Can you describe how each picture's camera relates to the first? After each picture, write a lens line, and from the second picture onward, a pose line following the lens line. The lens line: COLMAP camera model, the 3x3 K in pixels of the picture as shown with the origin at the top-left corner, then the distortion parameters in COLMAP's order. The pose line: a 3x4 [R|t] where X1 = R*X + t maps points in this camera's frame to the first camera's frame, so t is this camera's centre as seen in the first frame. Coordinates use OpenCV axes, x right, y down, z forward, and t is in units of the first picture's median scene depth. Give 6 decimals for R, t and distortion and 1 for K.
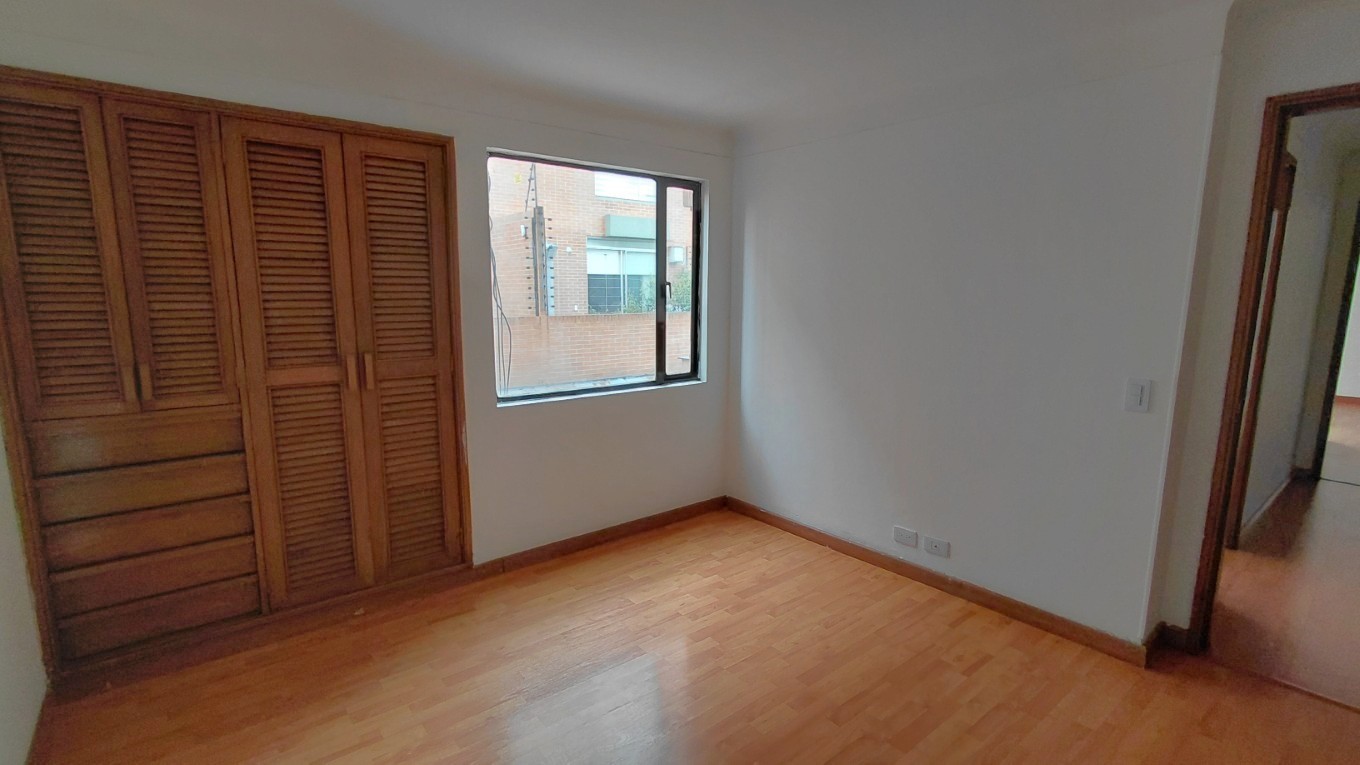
lens RADIAL K [[626.9, 0, 682.5], [0, 626.9, 382.6], [0, 0, 1]] dist [0.000754, -0.002258]
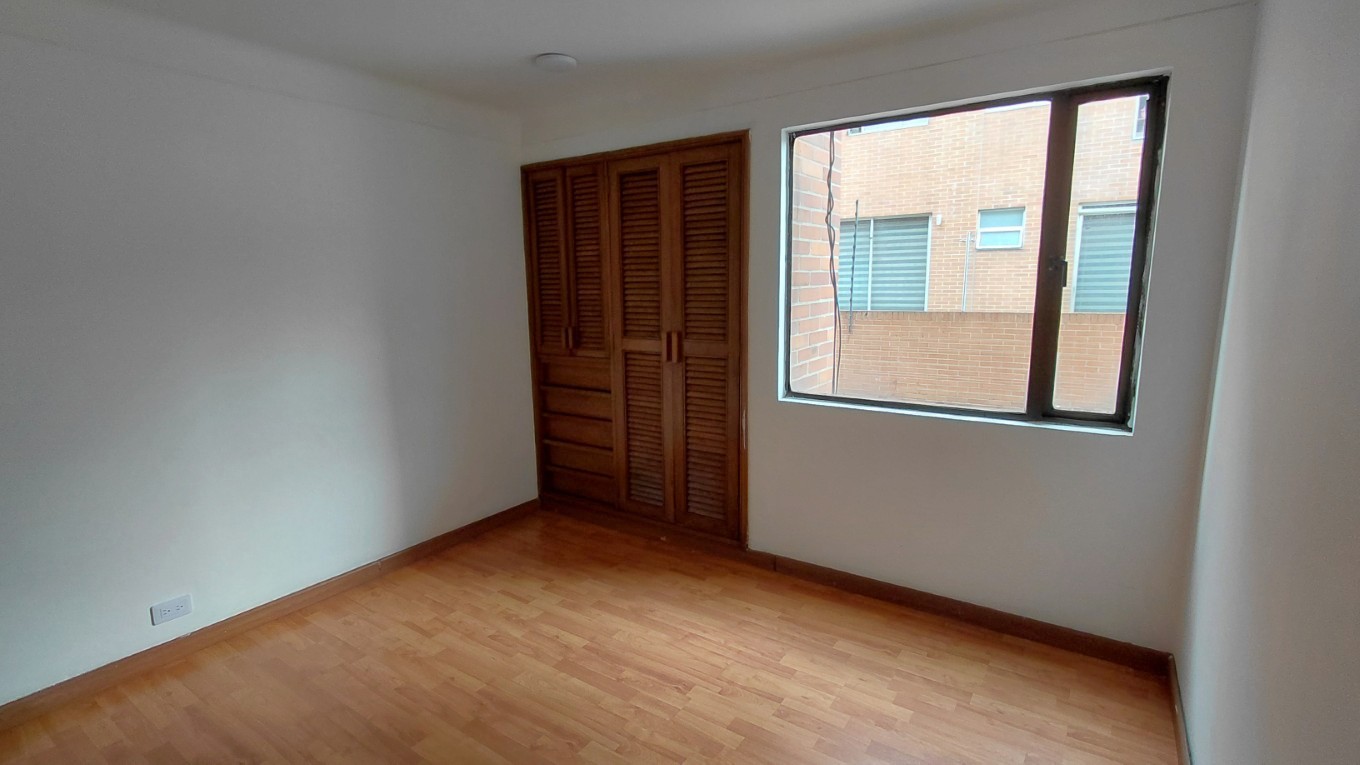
lens RADIAL K [[626.9, 0, 648.6], [0, 626.9, 375.4], [0, 0, 1]] dist [0.000754, -0.002258]
pose [[0.281743, 0.140026, -0.949217, 0.606233], [-0.124480, 0.986267, 0.108544, -0.084802], [0.951381, 0.087577, 0.295304, 0.568047]]
